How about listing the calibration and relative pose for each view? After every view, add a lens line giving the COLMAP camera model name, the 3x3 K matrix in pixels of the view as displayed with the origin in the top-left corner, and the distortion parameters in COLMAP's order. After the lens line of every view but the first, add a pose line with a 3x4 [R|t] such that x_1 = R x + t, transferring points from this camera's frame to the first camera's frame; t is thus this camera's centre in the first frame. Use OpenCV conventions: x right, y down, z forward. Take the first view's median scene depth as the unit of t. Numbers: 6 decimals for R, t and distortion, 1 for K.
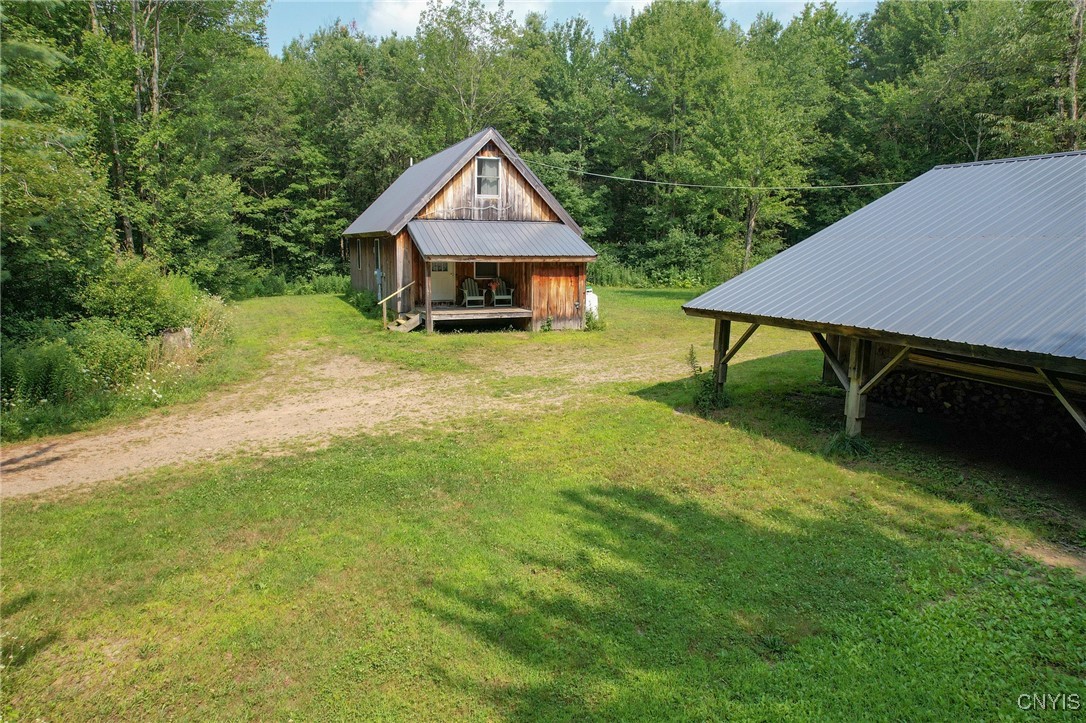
lens RADIAL K [[692.9, 0, 543.0], [0, 692.9, 361.5], [0, 0, 1]] dist [-0.071286, 0.066918]
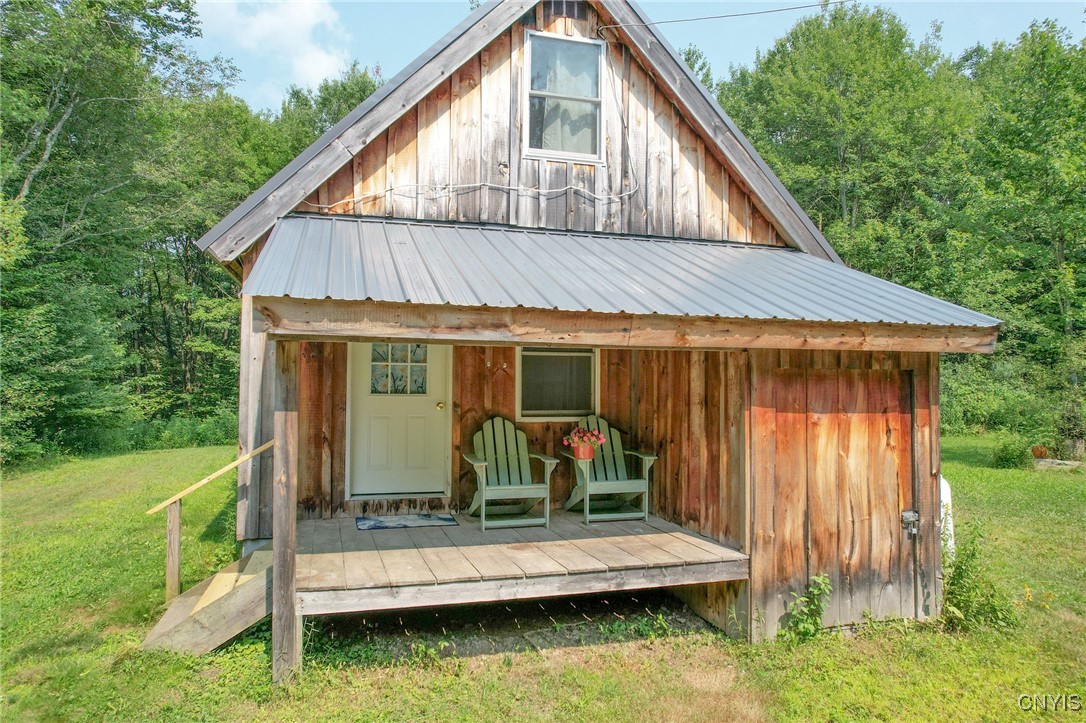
lens RADIAL K [[692.9, 0, 543.0], [0, 692.9, 361.5], [0, 0, 1]] dist [-0.071286, 0.066918]
pose [[0.995020, -0.006884, -0.099437, -0.060124], [-0.013289, 0.979544, -0.200791, -0.087421], [0.098786, 0.201113, 0.974574, 0.727536]]
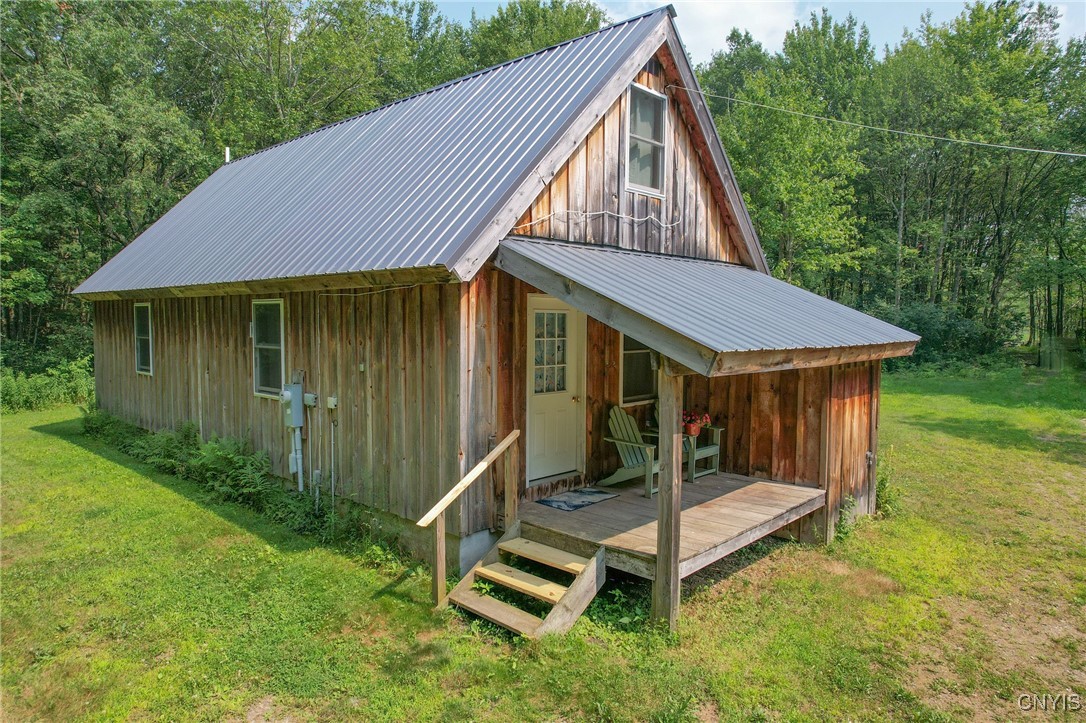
lens RADIAL K [[694.5, 0, 543.0], [0, 694.5, 361.5], [0, 0, 1]] dist [-0.072511, 0.067682]
pose [[0.904501, -0.030488, 0.425380, -0.301590], [0.073829, 0.993575, -0.085773, -0.118232], [-0.420032, 0.108987, 0.900941, 0.701471]]
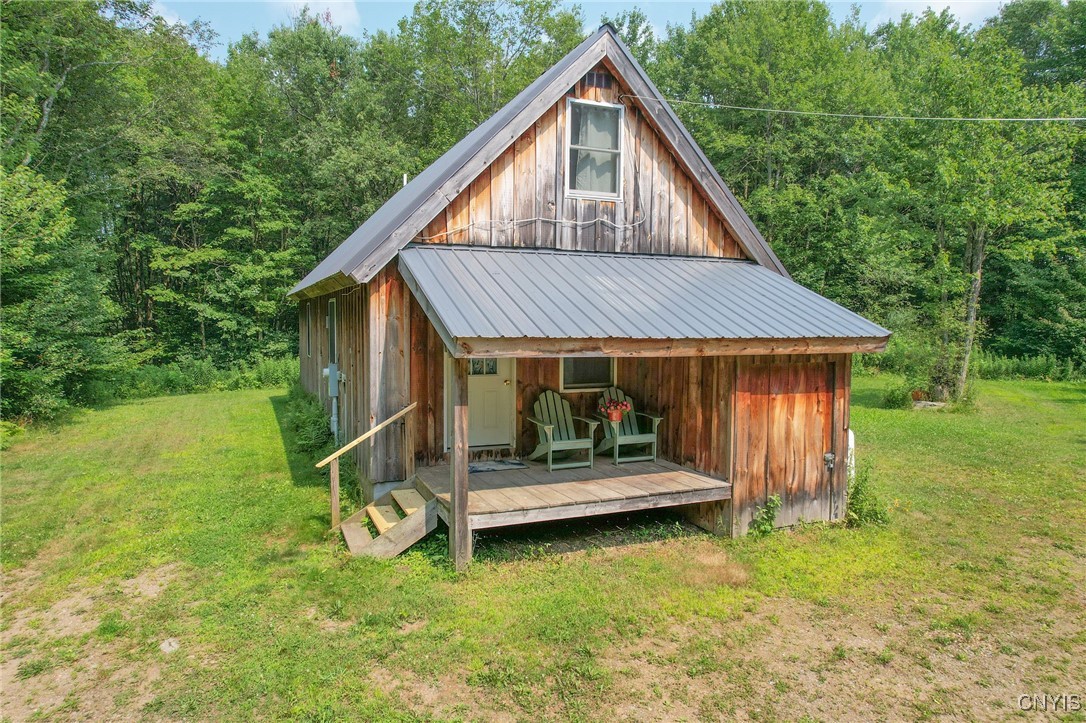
lens RADIAL K [[694.5, 0, 543.0], [0, 694.5, 361.5], [0, 0, 1]] dist [-0.072511, 0.067682]
pose [[0.999824, -0.003243, 0.018458, -0.120586], [0.005135, 0.994625, -0.103414, -0.097860], [-0.018023, 0.103491, 0.994467, 0.606079]]
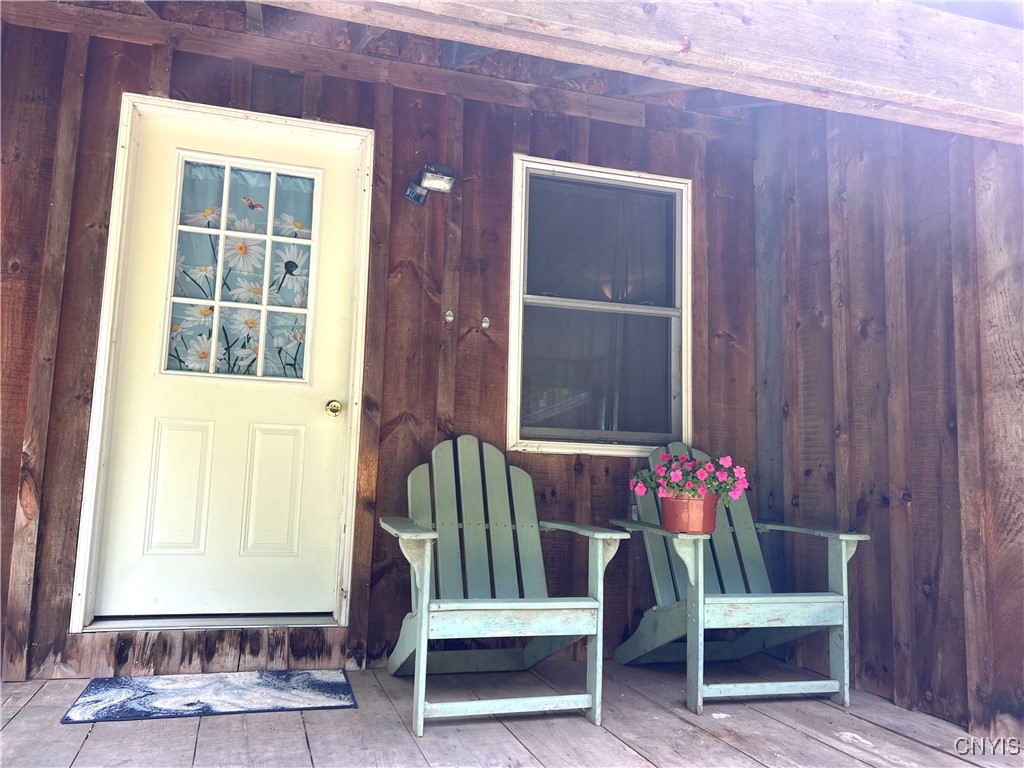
lens RADIAL K [[785.4, 0, 512.0], [0, 785.4, 384.0], [0, 0, 1]] dist [0.046414, -0.058023]
pose [[0.994981, 0.005610, -0.099909, -0.086755], [-0.034685, 0.955867, -0.291746, -0.090700], [0.093863, 0.293747, 0.951264, 0.881794]]
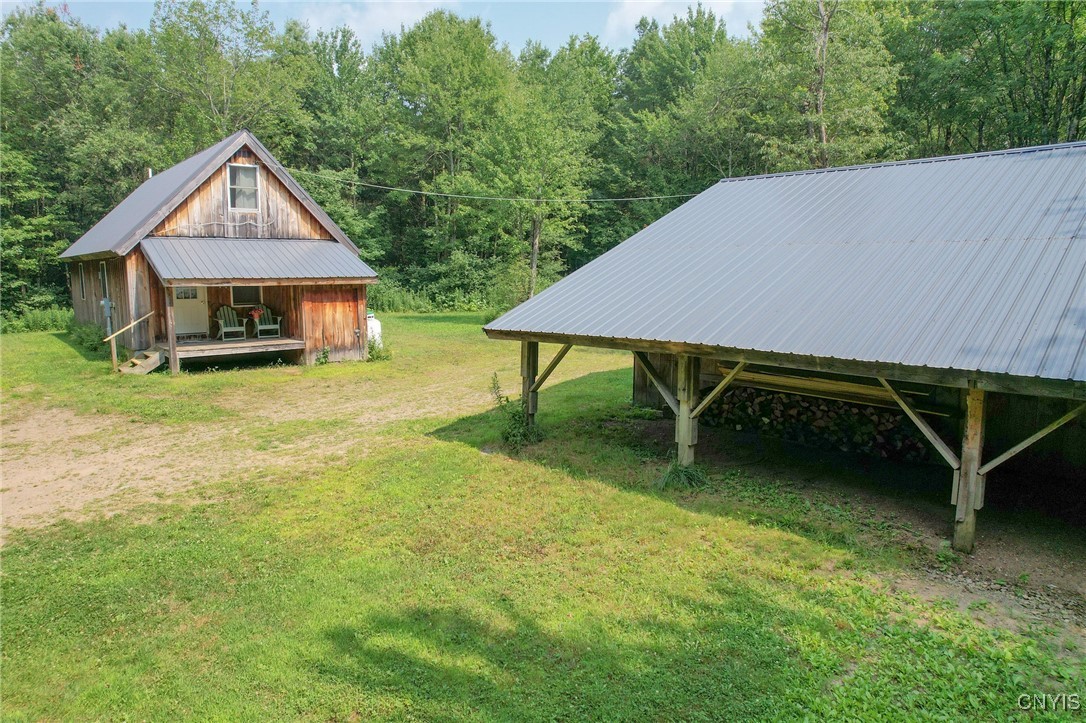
lens RADIAL K [[694.5, 0, 543.0], [0, 694.5, 361.5], [0, 0, 1]] dist [-0.072511, 0.067682]
pose [[0.951067, -0.050811, 0.304779, 0.003833], [0.062178, 0.997681, -0.027701, -0.005701], [-0.302665, 0.045296, 0.952020, 0.089022]]
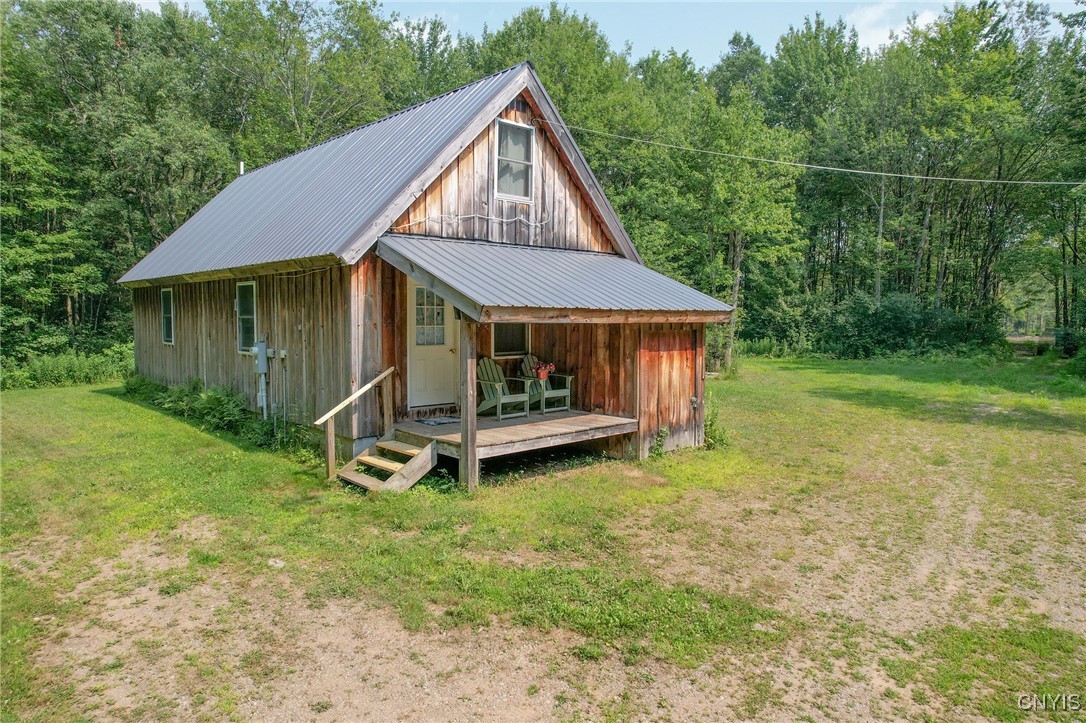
lens RADIAL K [[694.5, 0, 543.0], [0, 694.5, 361.5], [0, 0, 1]] dist [-0.072511, 0.067682]
pose [[0.930816, -0.029316, 0.364310, -0.254814], [0.064947, 0.994181, -0.085939, -0.074177], [-0.359670, 0.103655, 0.927304, 0.537566]]
